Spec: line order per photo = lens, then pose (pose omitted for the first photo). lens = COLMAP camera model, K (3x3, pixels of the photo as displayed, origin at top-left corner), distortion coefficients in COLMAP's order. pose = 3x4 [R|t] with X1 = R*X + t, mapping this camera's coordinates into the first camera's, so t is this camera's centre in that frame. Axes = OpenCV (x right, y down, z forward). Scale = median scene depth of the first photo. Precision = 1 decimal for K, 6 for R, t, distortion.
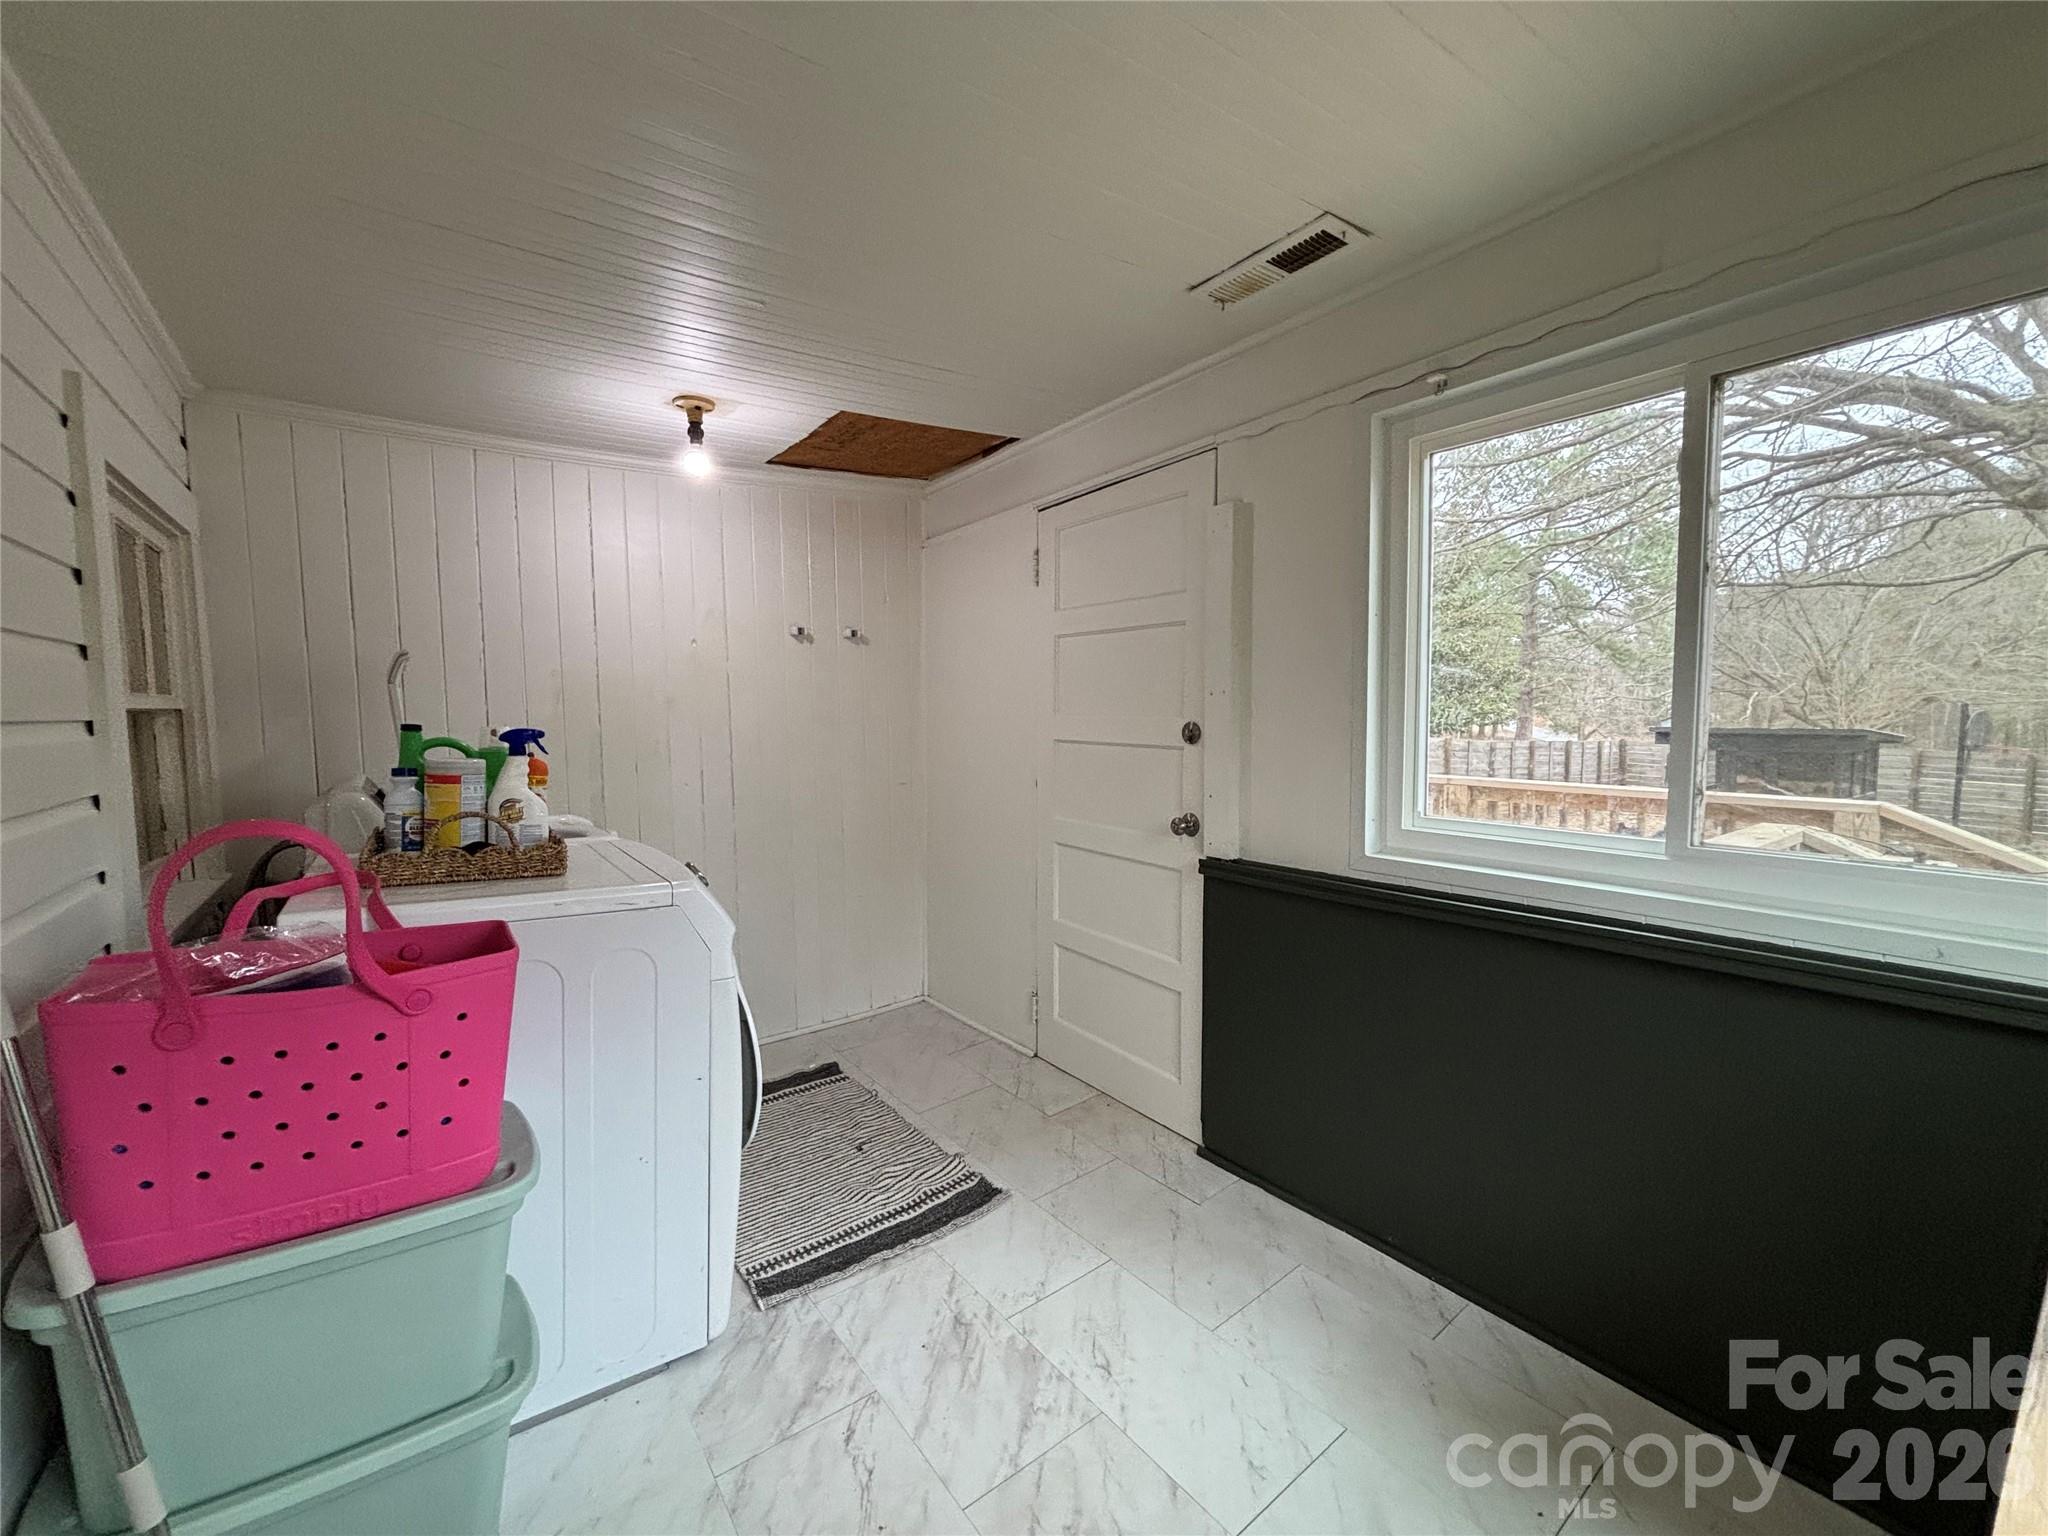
lens RADIAL K [[836.6, 0, 1022.2], [0, 836.6, 770.1], [0, 0, 1]] dist [-0.004053, -0.000165]
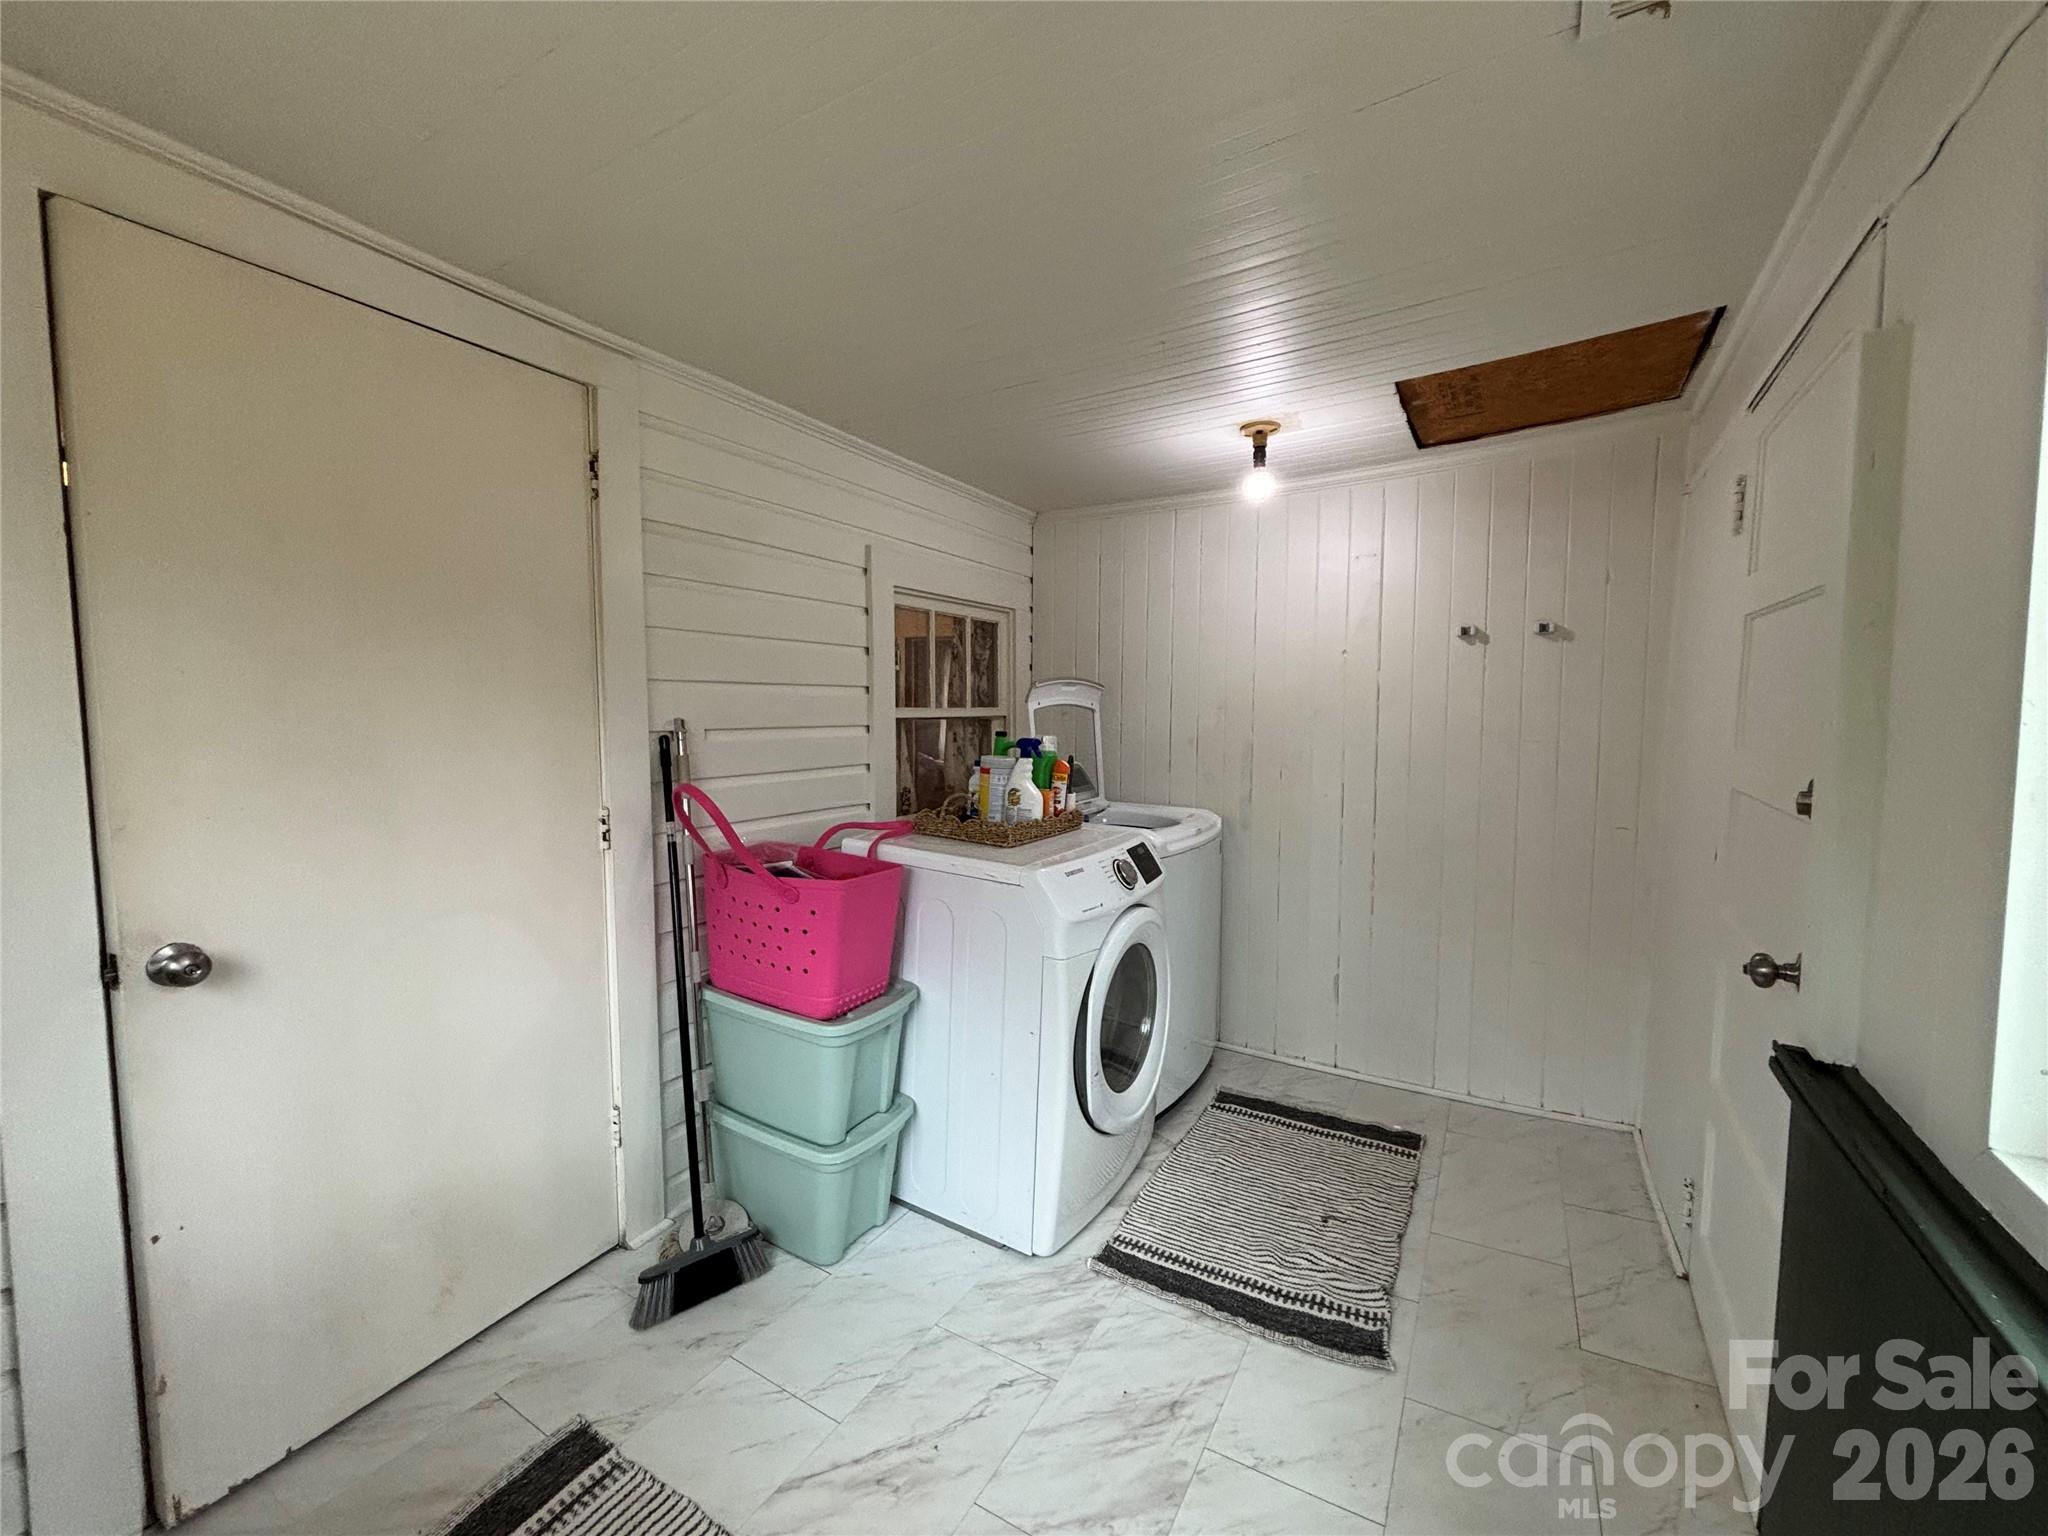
lens RADIAL K [[836.6, 0, 1012.1], [0, 836.6, 766.4], [0, 0, 1]] dist [-0.004053, -0.000165]
pose [[0.388172, 0.075767, -0.918467, 0.523100], [-0.072831, 0.996020, 0.051384, -0.057927], [0.918705, 0.046947, 0.392145, 0.366365]]
